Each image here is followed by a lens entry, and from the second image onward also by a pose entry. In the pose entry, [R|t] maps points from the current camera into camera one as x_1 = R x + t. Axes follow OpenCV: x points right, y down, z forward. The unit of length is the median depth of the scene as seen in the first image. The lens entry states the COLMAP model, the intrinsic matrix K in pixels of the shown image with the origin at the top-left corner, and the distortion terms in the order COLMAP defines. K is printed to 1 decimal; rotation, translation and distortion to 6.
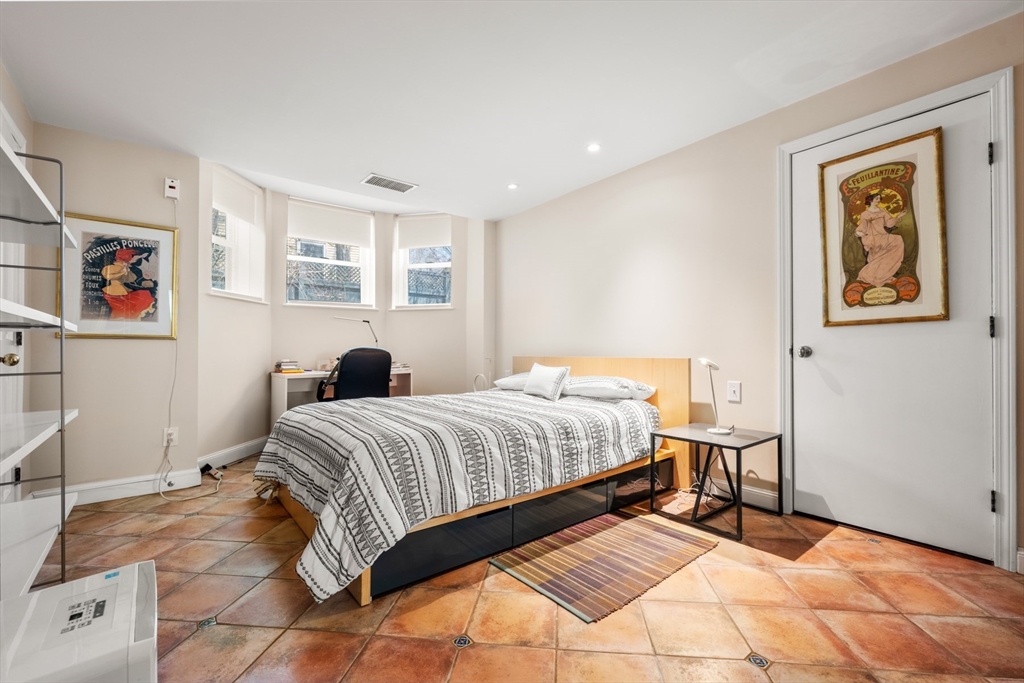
lens RADIAL K [[437.5, 0, 515.3], [0, 437.5, 336.1], [0, 0, 1]] dist [-0.000210, 0.000256]
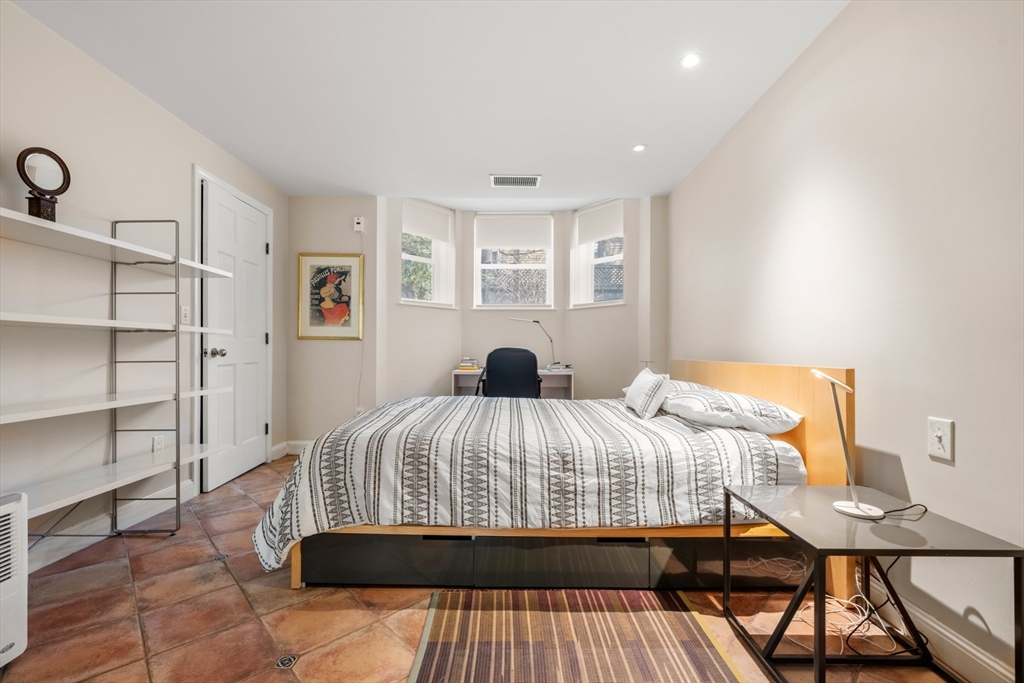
lens RADIAL K [[435.7, 0, 514.5], [0, 435.7, 342.5], [0, 0, 1]] dist [-0.001632, -0.000240]
pose [[0.773788, -0.001381, -0.633444, 0.468850], [0.009143, 0.999918, 0.008988, 0.009536], [0.633379, -0.012747, 0.773737, 0.336210]]
